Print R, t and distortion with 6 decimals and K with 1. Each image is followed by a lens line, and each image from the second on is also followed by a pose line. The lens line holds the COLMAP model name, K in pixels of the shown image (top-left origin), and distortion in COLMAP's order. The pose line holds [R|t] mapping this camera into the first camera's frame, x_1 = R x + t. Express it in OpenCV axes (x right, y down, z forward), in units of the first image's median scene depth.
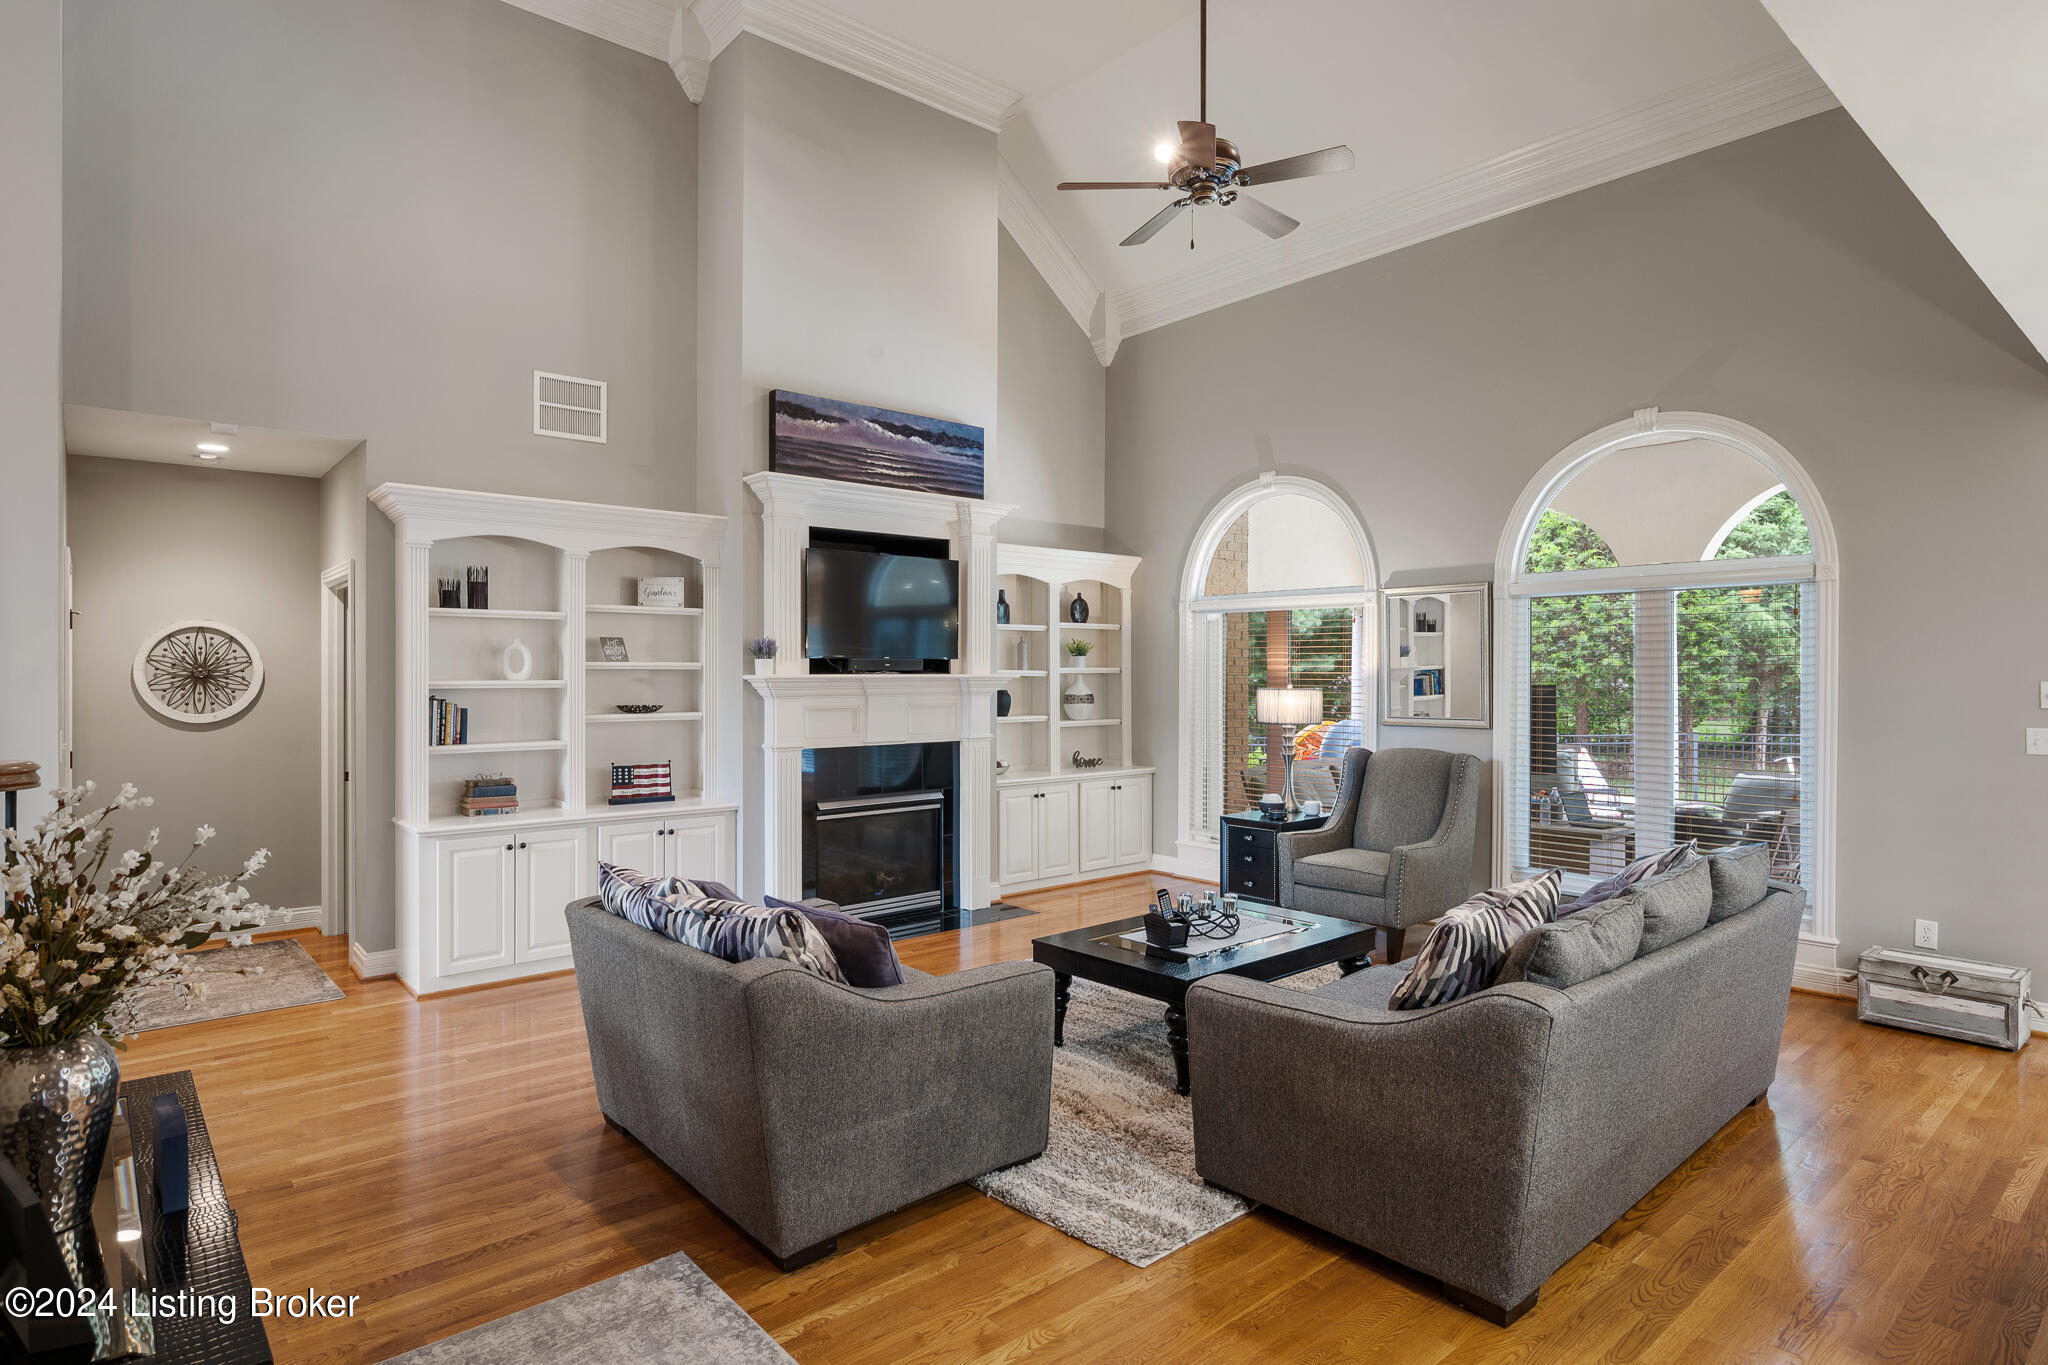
lens RADIAL K [[1120.1, 0, 1022.9], [0, 1120.1, 668.0], [0, 0, 1]] dist [-0.005020, -0.000818]
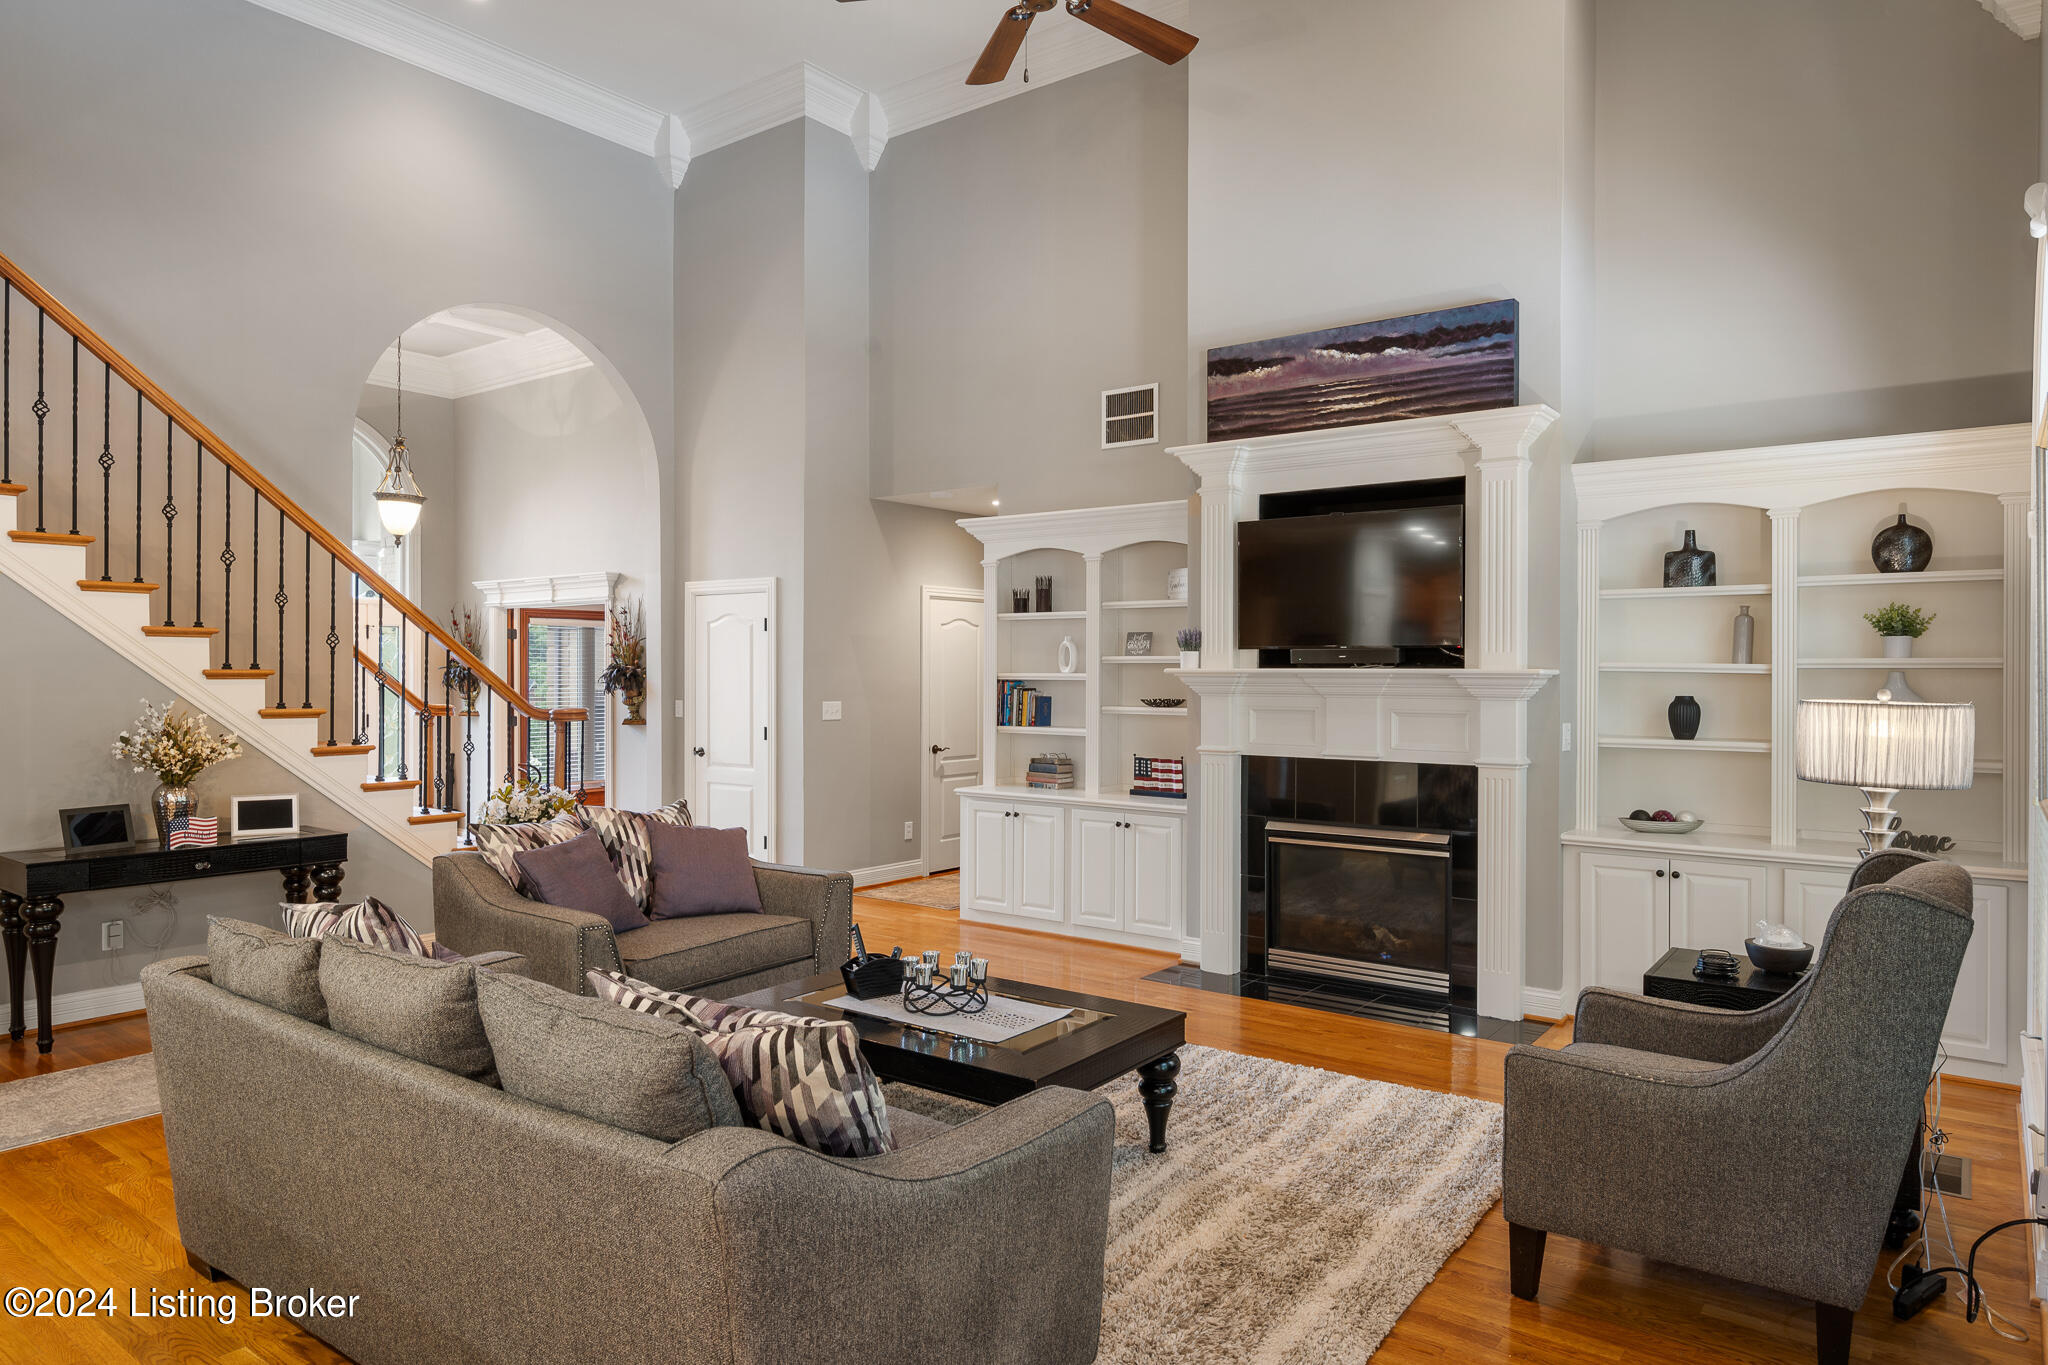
lens RADIAL K [[1270.6, 0, 1007.9], [0, 1270.6, 677.5], [0, 0, 1]] dist [-0.006488, -0.000110]
pose [[0.197813, 0.006325, -0.980219, 0.709930], [0.001414, 0.999976, 0.006738, 0.005704], [0.980239, -0.002718, 0.197800, 0.611897]]
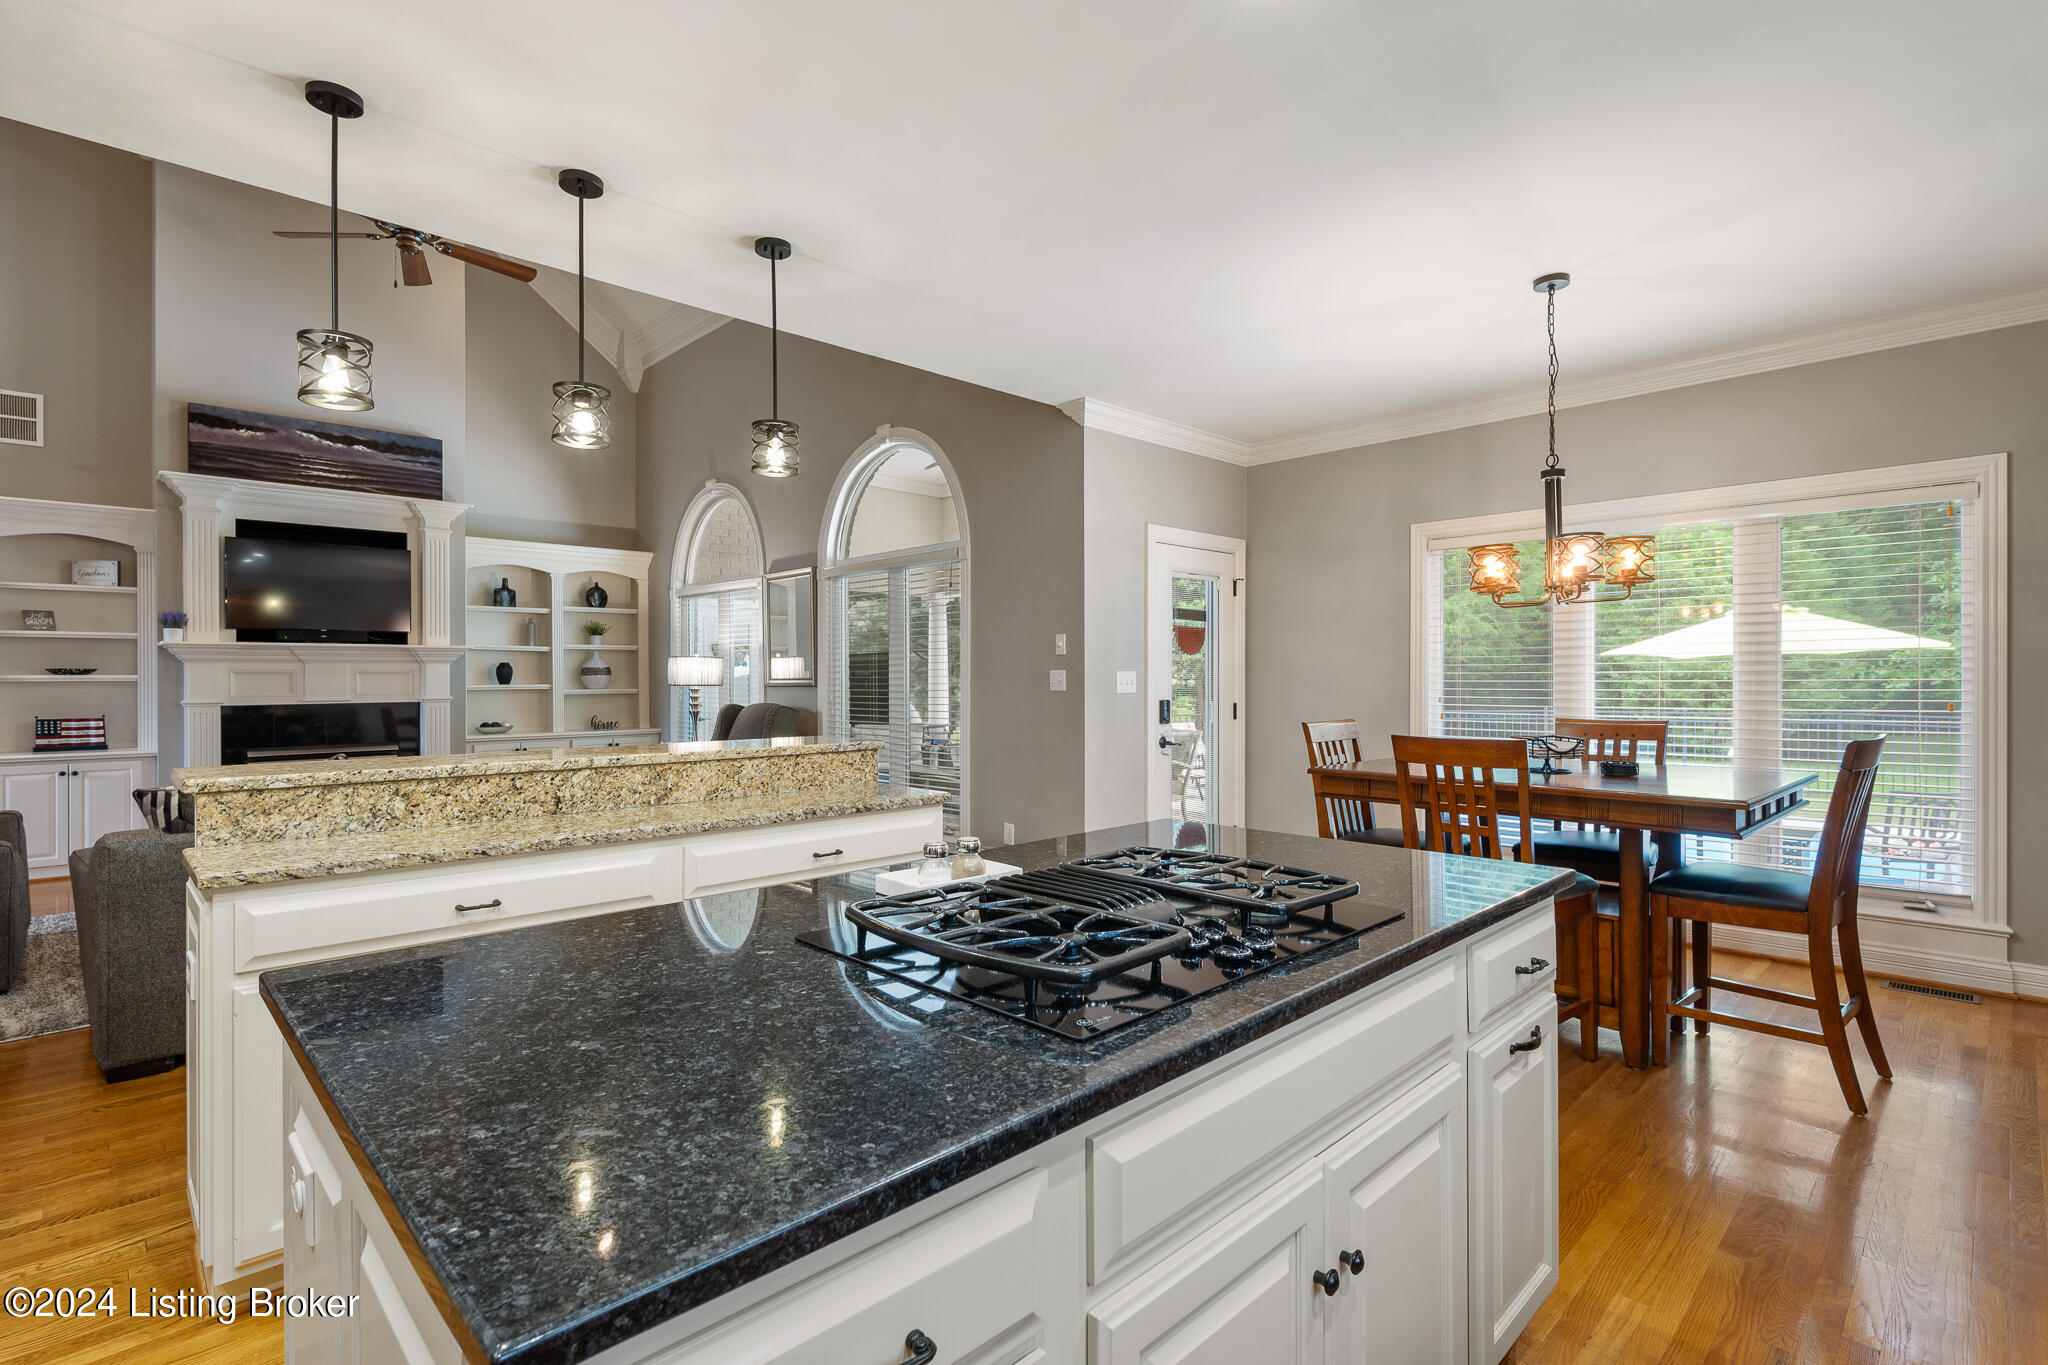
lens RADIAL K [[971.8, 0, 1025.9], [0, 971.8, 675.6], [0, 0, 1]] dist [0.000033, -0.000777]
pose [[0.998132, -0.004885, 0.060893, 0.575482], [0.004740, 0.999986, 0.002537, 0.041173], [-0.060904, -0.002243, 0.998141, -0.081774]]
